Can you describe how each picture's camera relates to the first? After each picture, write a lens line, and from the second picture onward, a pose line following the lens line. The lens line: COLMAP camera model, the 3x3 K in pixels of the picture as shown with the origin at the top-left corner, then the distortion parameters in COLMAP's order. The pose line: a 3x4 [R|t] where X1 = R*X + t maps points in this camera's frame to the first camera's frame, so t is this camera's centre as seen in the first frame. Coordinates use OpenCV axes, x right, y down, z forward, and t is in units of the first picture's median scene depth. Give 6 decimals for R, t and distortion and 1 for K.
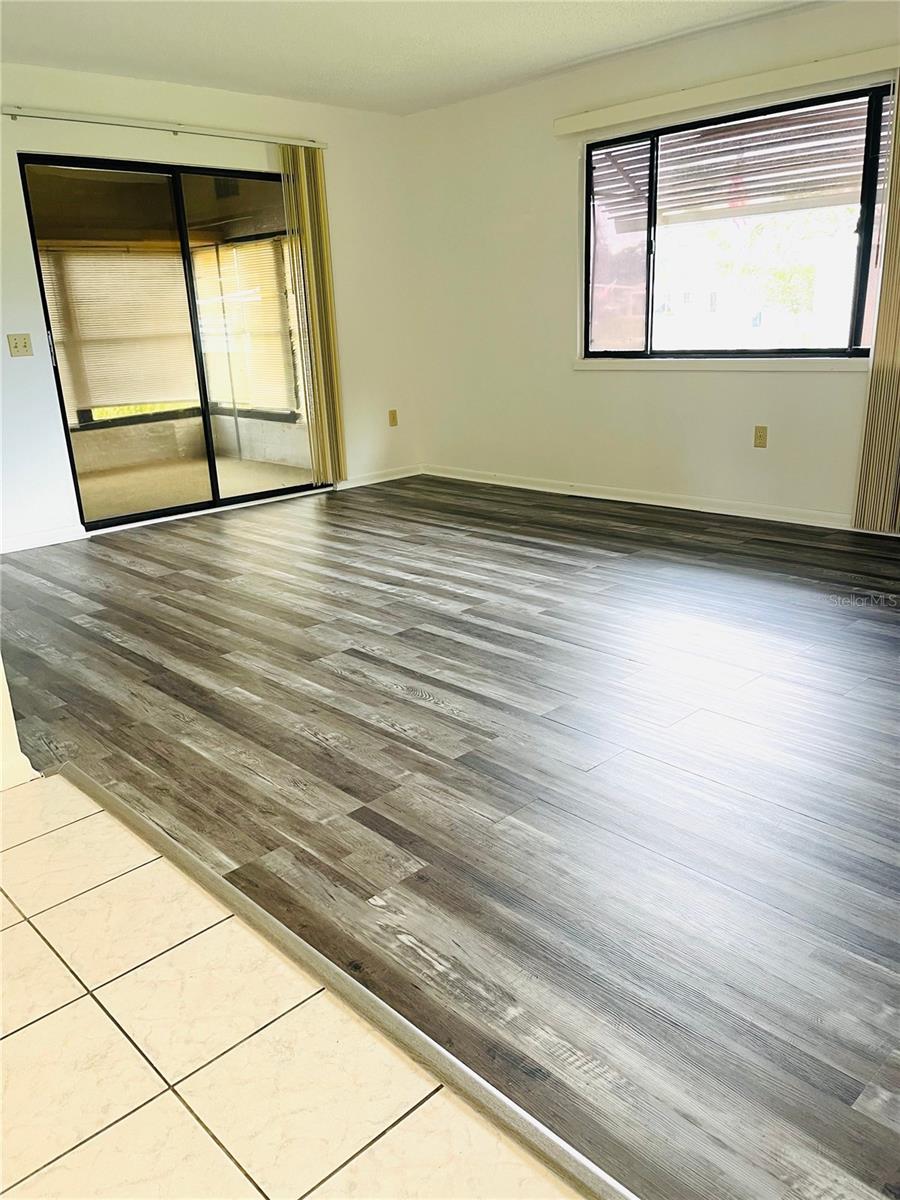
lens RADIAL K [[902.0, 0, 454.6], [0, 902.0, 608.7], [0, 0, 1]] dist [0.049998, -0.062846]
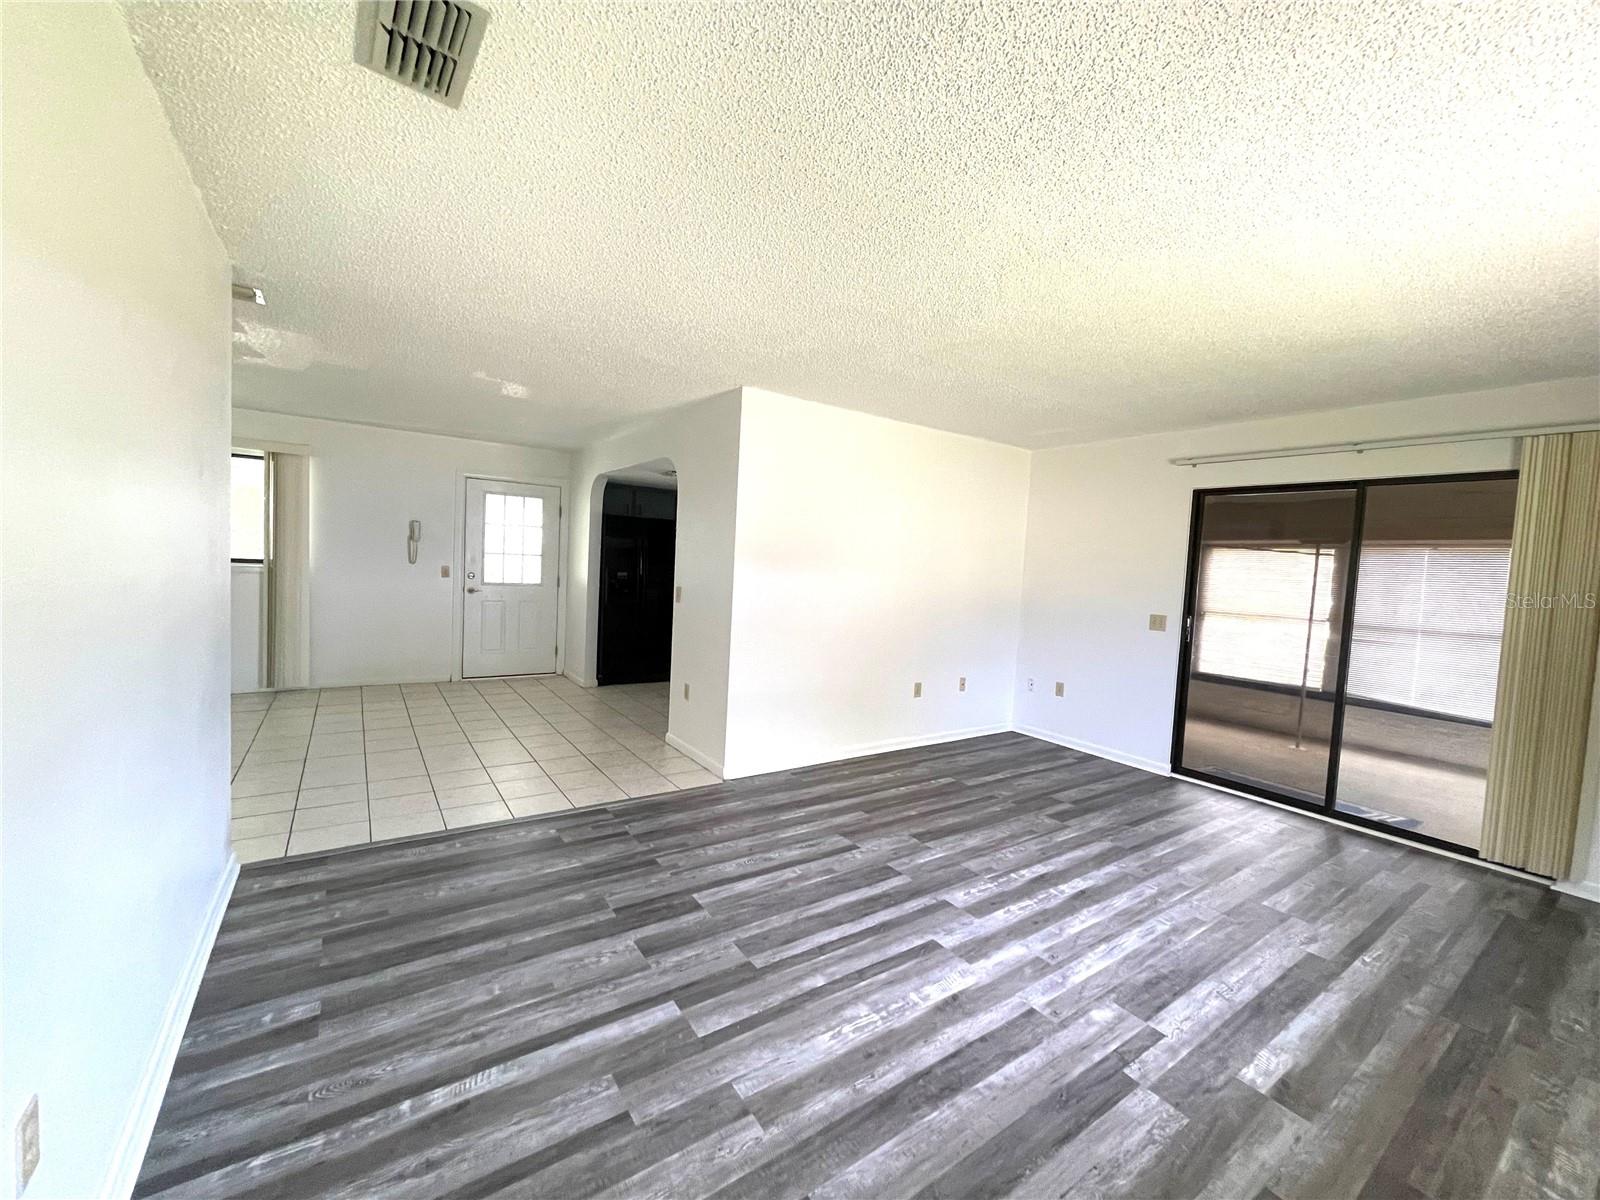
lens RADIAL K [[643.0, 0, 795.9], [0, 643.0, 595.9], [0, 0, 1]] dist [-0.004453, -0.000009]
pose [[-0.162787, 0.085616, -0.982940, 0.683761], [-0.344258, 0.928692, 0.137904, -0.340814], [0.924655, 0.360834, -0.121705, 0.756692]]
